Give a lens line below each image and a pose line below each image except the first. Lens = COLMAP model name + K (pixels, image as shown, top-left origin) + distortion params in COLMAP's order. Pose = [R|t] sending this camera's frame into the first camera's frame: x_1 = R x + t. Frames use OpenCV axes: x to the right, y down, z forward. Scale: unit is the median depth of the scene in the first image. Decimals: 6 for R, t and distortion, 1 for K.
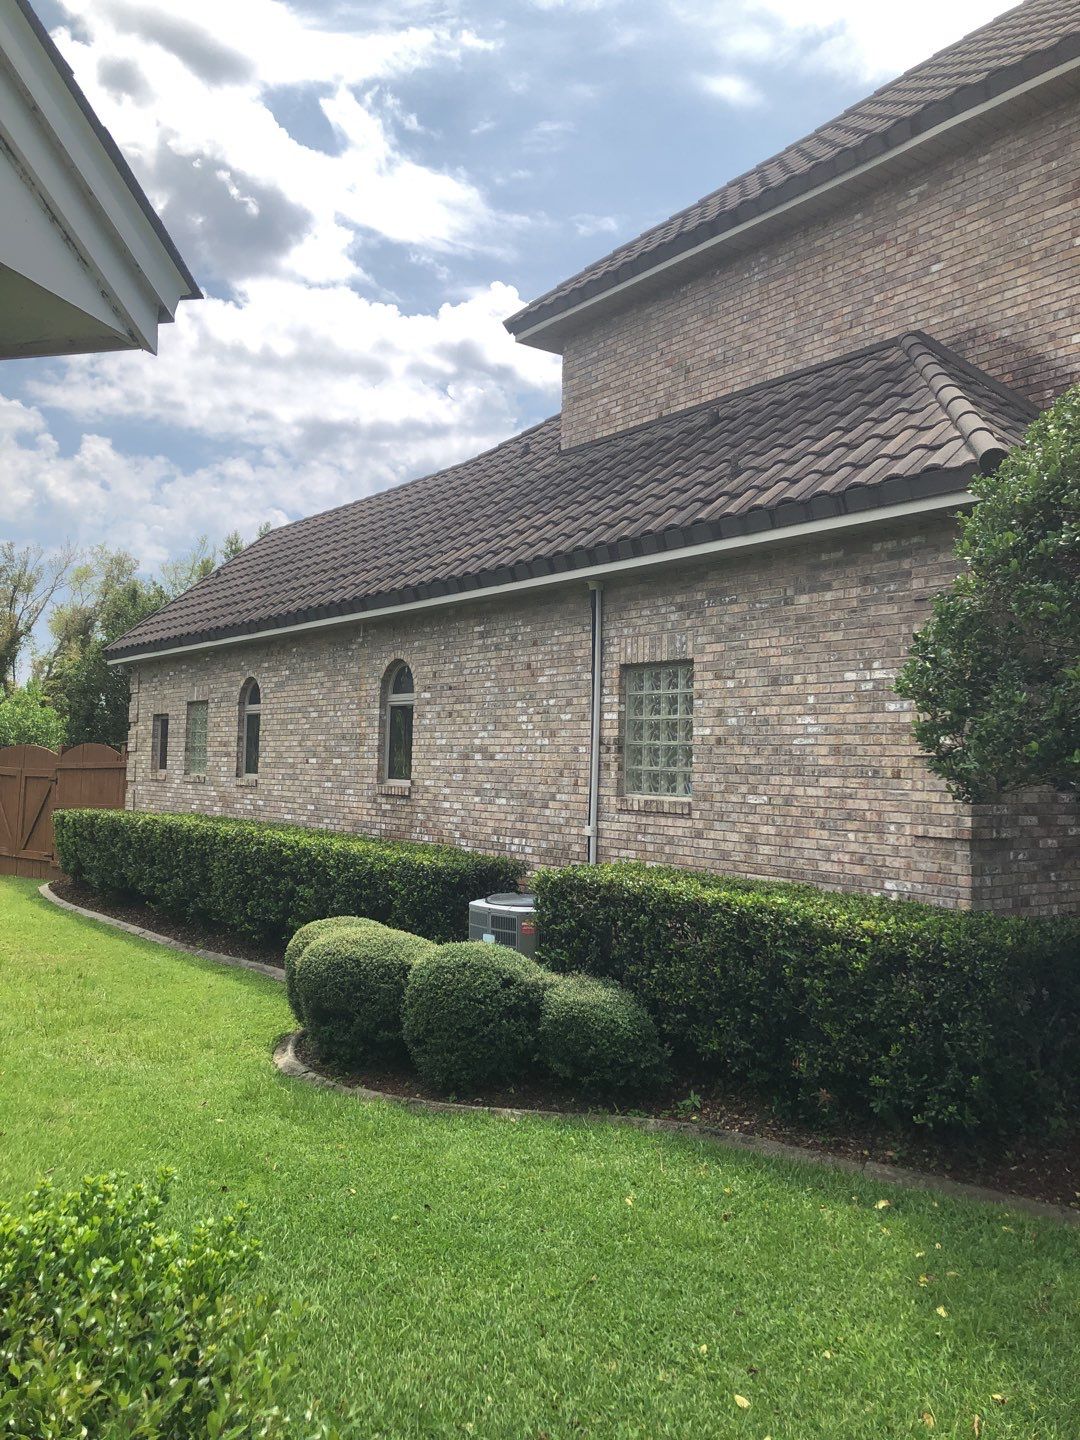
lens RADIAL K [[1171.7, 0, 540.0], [0, 1171.7, 720.0], [0, 0, 1]] dist [0.004816, 0.062113]
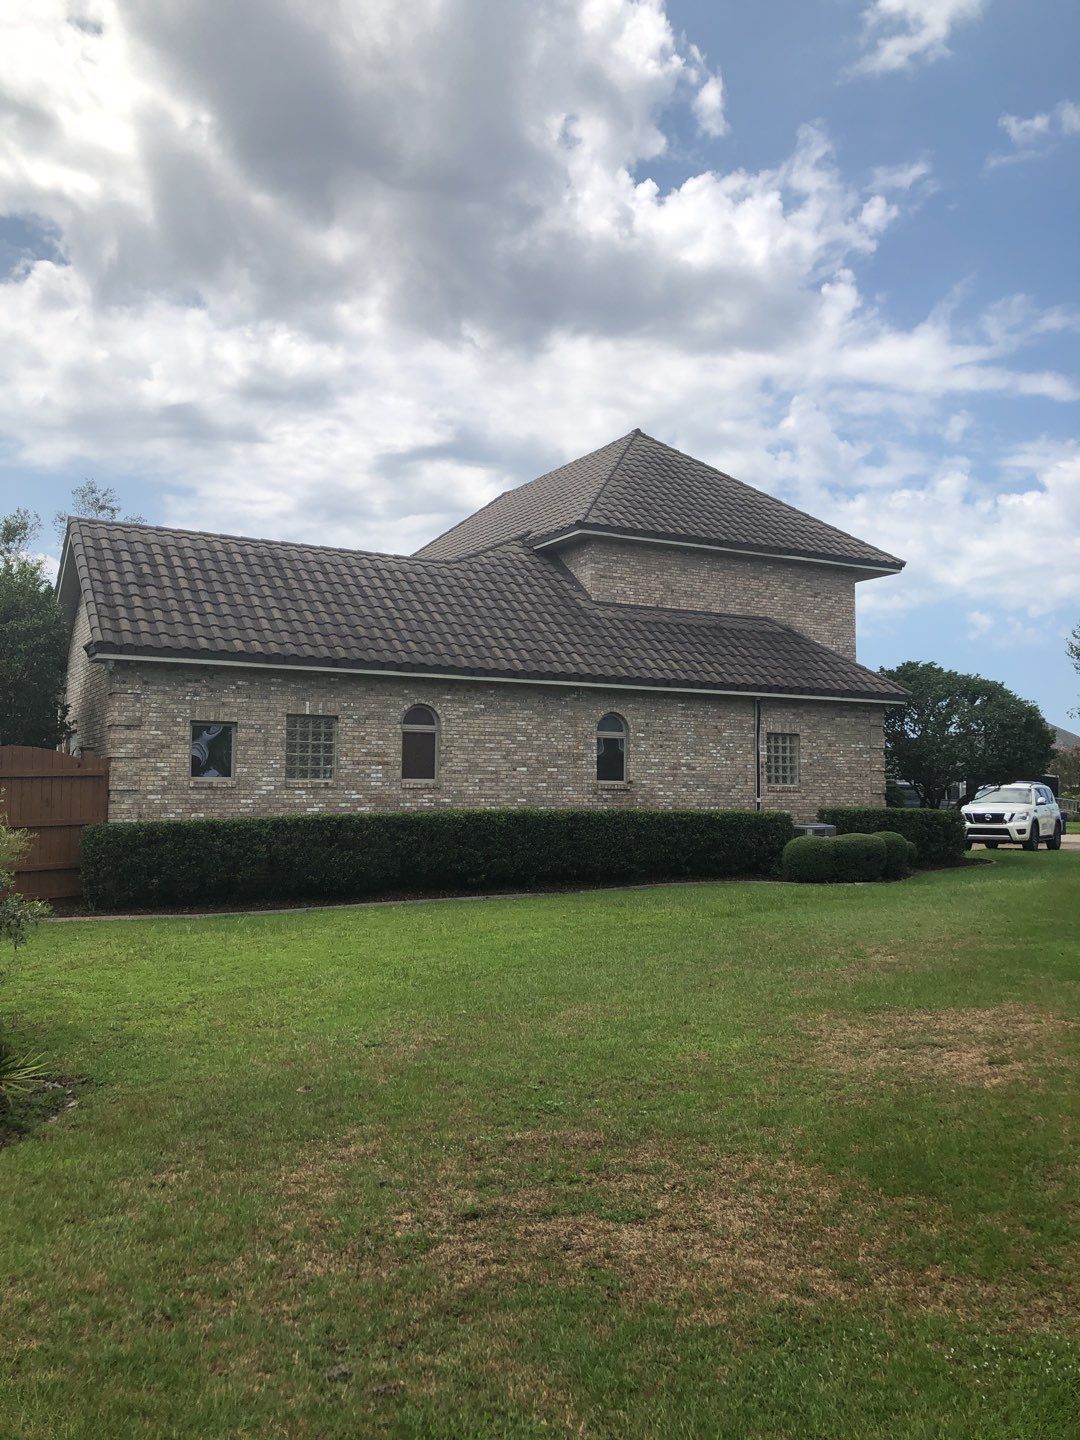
lens RADIAL K [[1133.2, 0, 540.0], [0, 1133.2, 720.0], [0, 0, 1]] dist [-0.000697, -0.009311]
pose [[0.155947, 0.055451, 0.986208, -2.011430], [-0.036409, 0.998067, -0.050361, 0.054828], [-0.987094, -0.028053, 0.157664, 0.930325]]
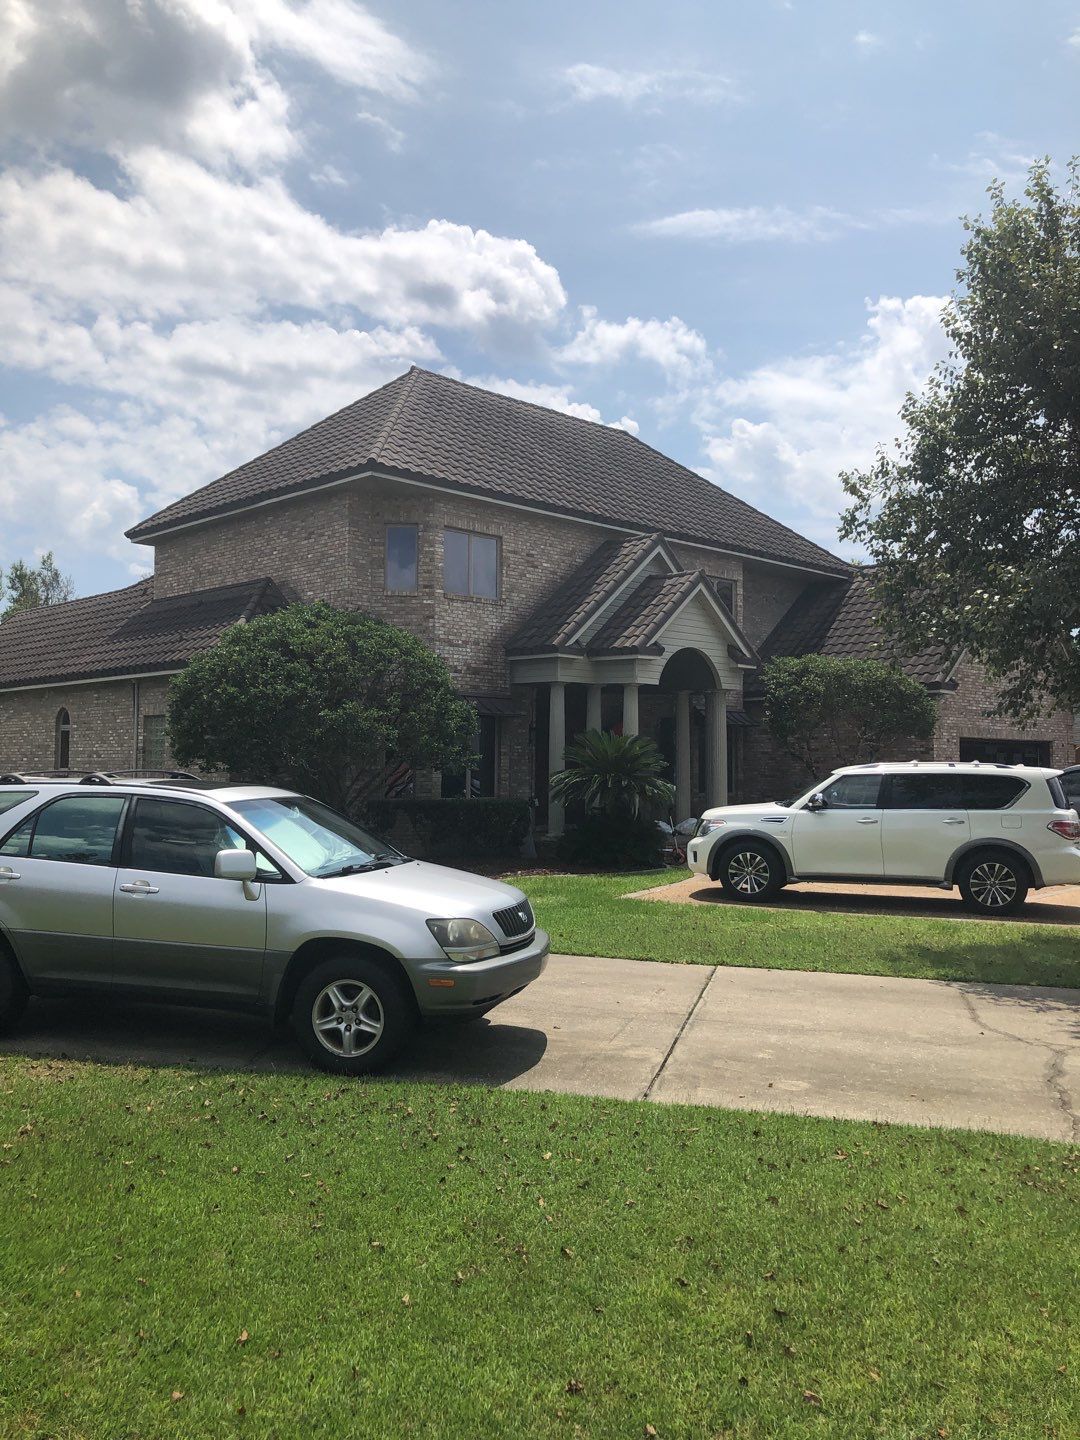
lens RADIAL K [[1133.2, 0, 540.0], [0, 1133.2, 720.0], [0, 0, 1]] dist [-0.000697, -0.009311]
pose [[0.986460, -0.006685, 0.163868, 0.406656], [0.006621, 0.999978, 0.000936, -0.030430], [-0.163871, 0.000162, 0.986482, -1.161587]]
